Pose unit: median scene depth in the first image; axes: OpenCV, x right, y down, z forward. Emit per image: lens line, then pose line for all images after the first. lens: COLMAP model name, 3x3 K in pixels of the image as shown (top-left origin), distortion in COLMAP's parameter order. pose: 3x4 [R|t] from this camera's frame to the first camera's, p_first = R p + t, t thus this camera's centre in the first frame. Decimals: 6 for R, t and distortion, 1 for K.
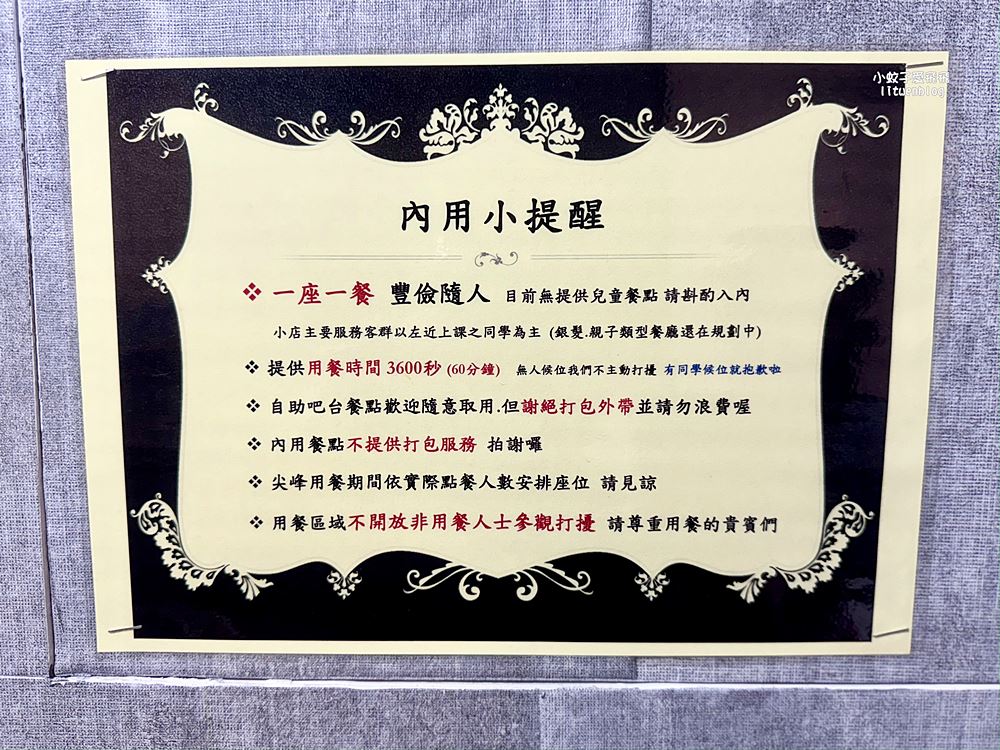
lens RADIAL K [[817.9, 0, 497.7], [0, 817.9, 371.7], [0, 0, 1]] dist [0.040537, -0.095134]
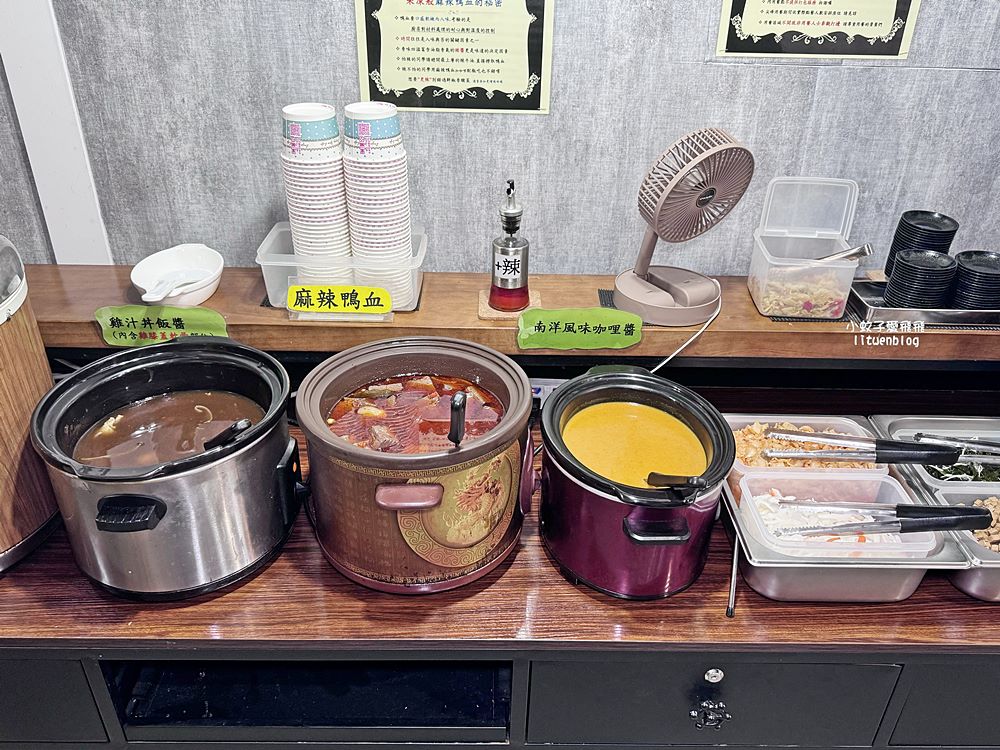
lens RADIAL K [[817.9, 0, 491.2], [0, 817.9, 394.9], [0, 0, 1]] dist [0.040537, -0.095134]
pose [[0.999357, -0.006198, 0.035311, -1.827560], [-0.009071, 0.909179, 0.416306, 0.182932], [-0.034684, -0.416359, 0.908539, -3.541246]]
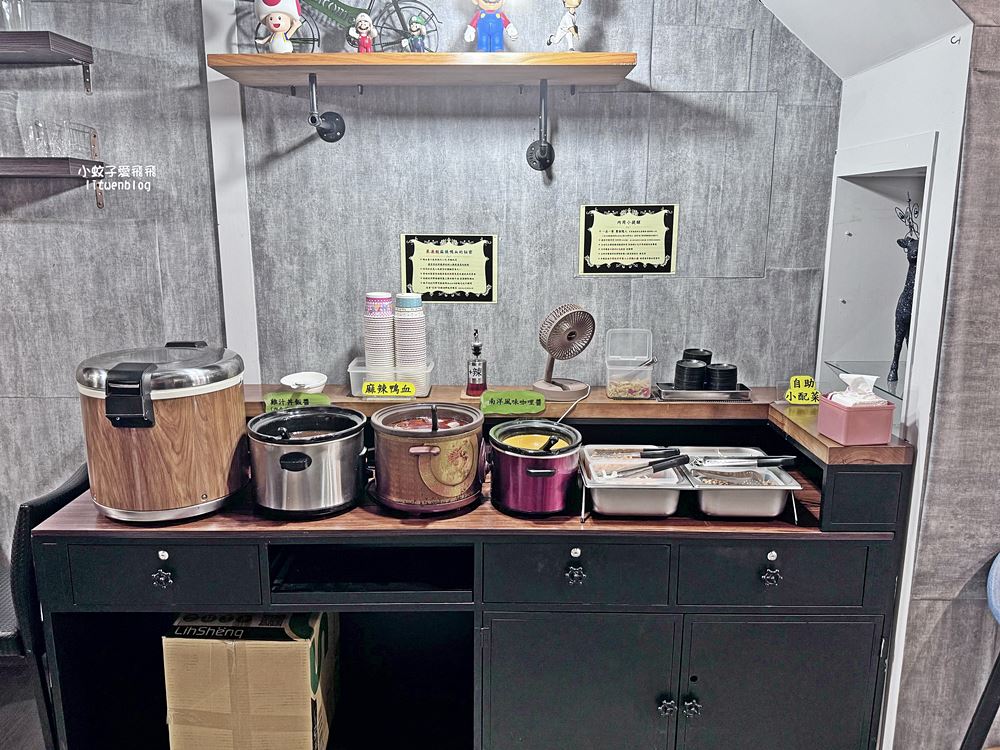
lens RADIAL K [[817.9, 0, 499.4], [0, 817.9, 378.9], [0, 0, 1]] dist [0.040537, -0.095134]
pose [[0.999299, -0.007986, 0.036585, -1.653079], [0.004057, 0.994331, 0.106252, 0.518957], [-0.037226, -0.106029, 0.993666, -7.564730]]
